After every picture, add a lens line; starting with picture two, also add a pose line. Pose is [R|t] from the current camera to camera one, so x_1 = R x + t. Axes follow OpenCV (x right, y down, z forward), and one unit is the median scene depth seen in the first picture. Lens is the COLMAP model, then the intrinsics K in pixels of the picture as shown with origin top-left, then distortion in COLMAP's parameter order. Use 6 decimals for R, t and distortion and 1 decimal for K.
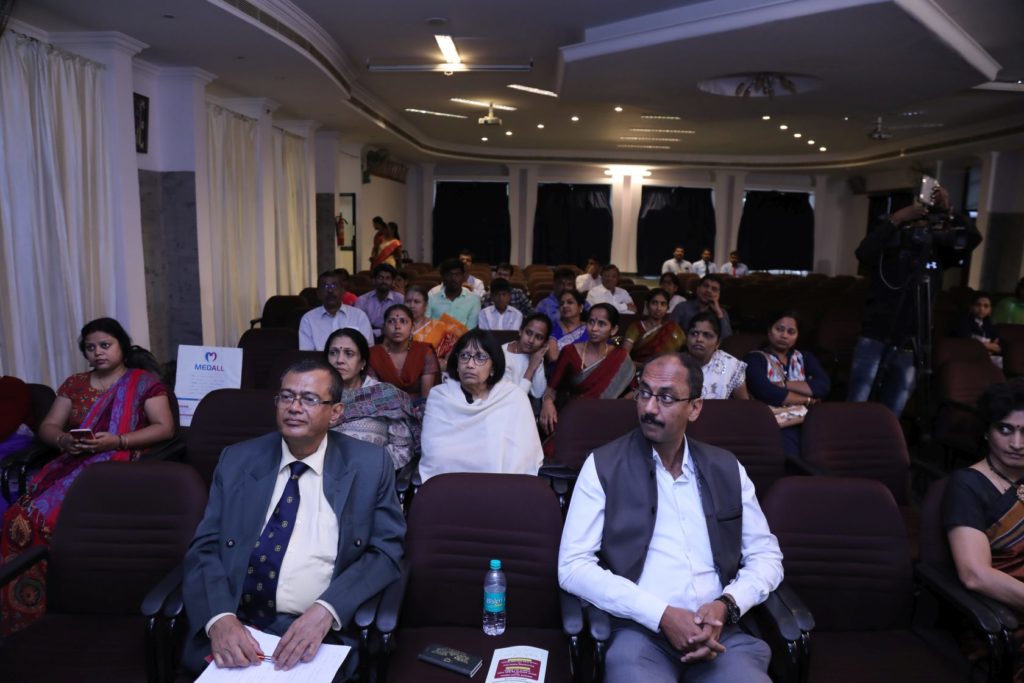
lens RADIAL K [[714.0, 0, 511.7], [0, 714.0, 343.3], [0, 0, 1]] dist [-0.033240, 0.004213]
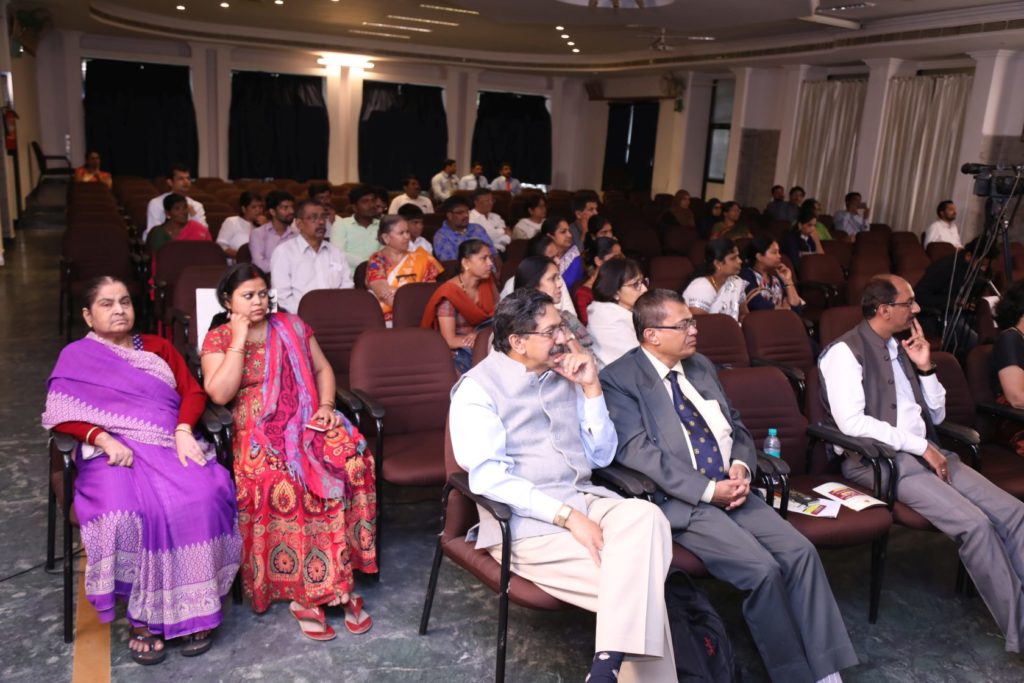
lens RADIAL K [[932.1, 0, 512.3], [0, 932.1, 340.3], [0, 0, 1]] dist [0.016769, 0.000000]
pose [[0.891676, -0.077043, 0.446070, -0.165255], [0.045681, 0.995695, 0.080658, -0.003396], [-0.450363, -0.051544, 0.891356, -0.044444]]
